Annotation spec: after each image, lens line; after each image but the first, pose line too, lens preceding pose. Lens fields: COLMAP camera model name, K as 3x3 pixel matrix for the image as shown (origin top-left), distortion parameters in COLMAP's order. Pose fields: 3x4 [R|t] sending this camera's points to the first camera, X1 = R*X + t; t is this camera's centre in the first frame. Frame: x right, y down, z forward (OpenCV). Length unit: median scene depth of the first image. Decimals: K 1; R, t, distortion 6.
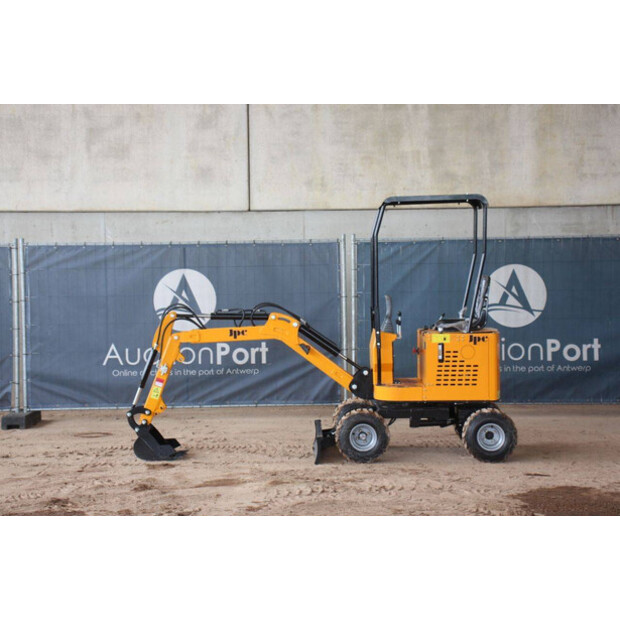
lens RADIAL K [[1135.7, 0, 307.3], [0, 1135.7, 312.2], [0, 0, 1]] dist [0.265491, 0.000000]
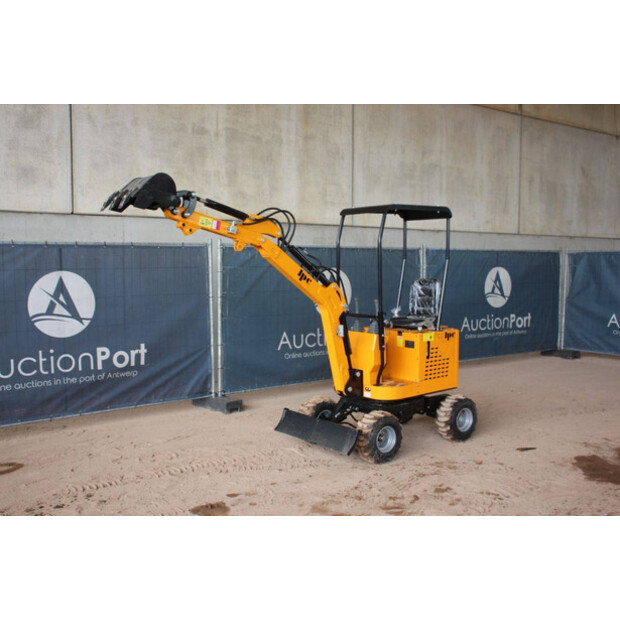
lens RADIAL K [[647.4, 0, 300.1], [0, 647.4, 315.7], [0, 0, 1]] dist [-0.033407, 0.000000]
pose [[0.784232, -0.038870, 0.619249, -0.283777], [0.017971, 0.999040, 0.039950, -0.018870], [-0.620207, -0.020202, 0.784178, 0.468307]]
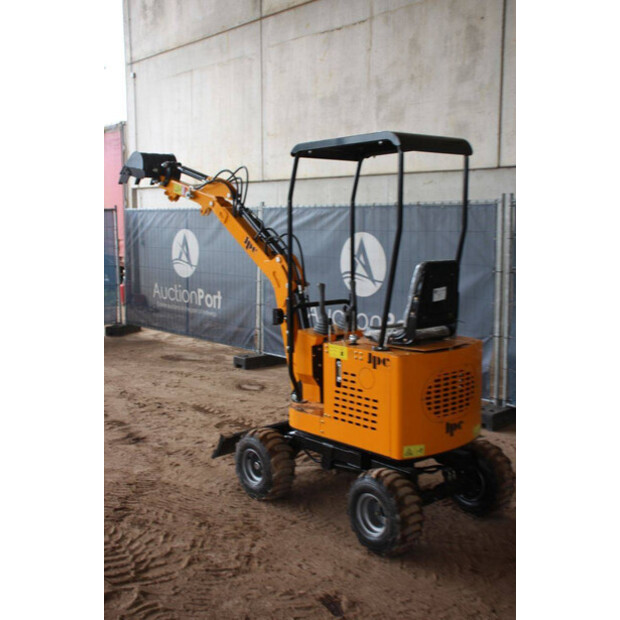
lens RADIAL K [[744.6, 0, 321.4], [0, 744.6, 316.6], [0, 0, 1]] dist [0.000122, 0.000000]
pose [[0.671429, 0.109677, -0.732908, 0.339661], [-0.038475, 0.992813, 0.113324, -0.037022], [0.740070, -0.047891, 0.670823, 0.552101]]
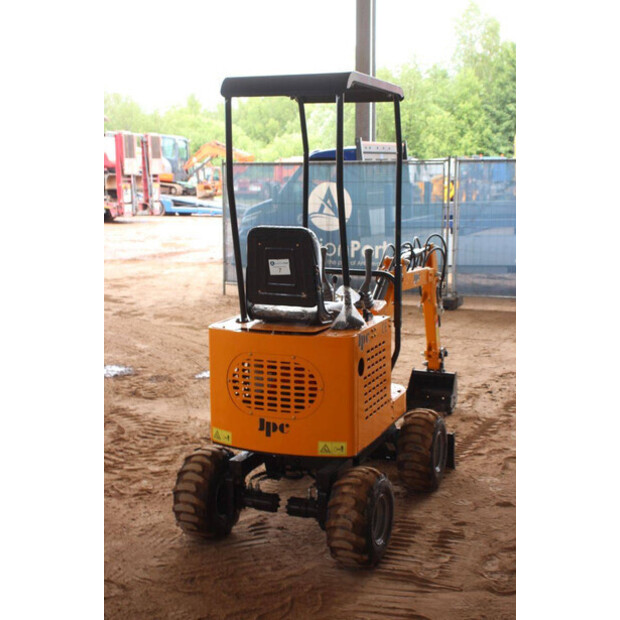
lens RADIAL K [[942.2, 0, 305.8], [0, 942.2, 310.1], [0, 0, 1]] dist [0.116599, 0.000000]
pose [[-0.378545, 0.152984, -0.912853, 0.453139], [-0.036529, 0.983008, 0.179890, -0.059633], [0.924862, 0.101442, -0.366524, 0.962681]]
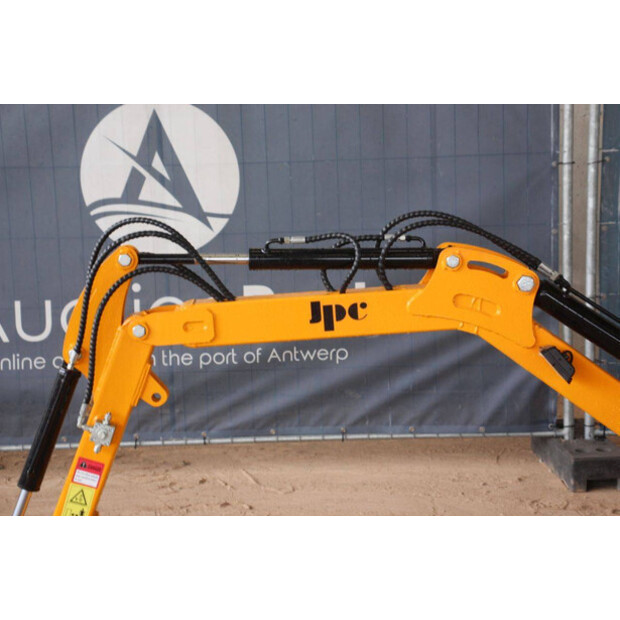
lens RADIAL K [[1458.5, 0, 310.1], [0, 1458.5, 312.1], [0, 0, 1]] dist [0.426920, 0.000000]
pose [[0.999920, -0.012281, -0.003184, -0.054785], [0.012566, 0.993292, 0.114952, -0.022565], [0.001751, -0.114983, 0.993366, 0.492493]]
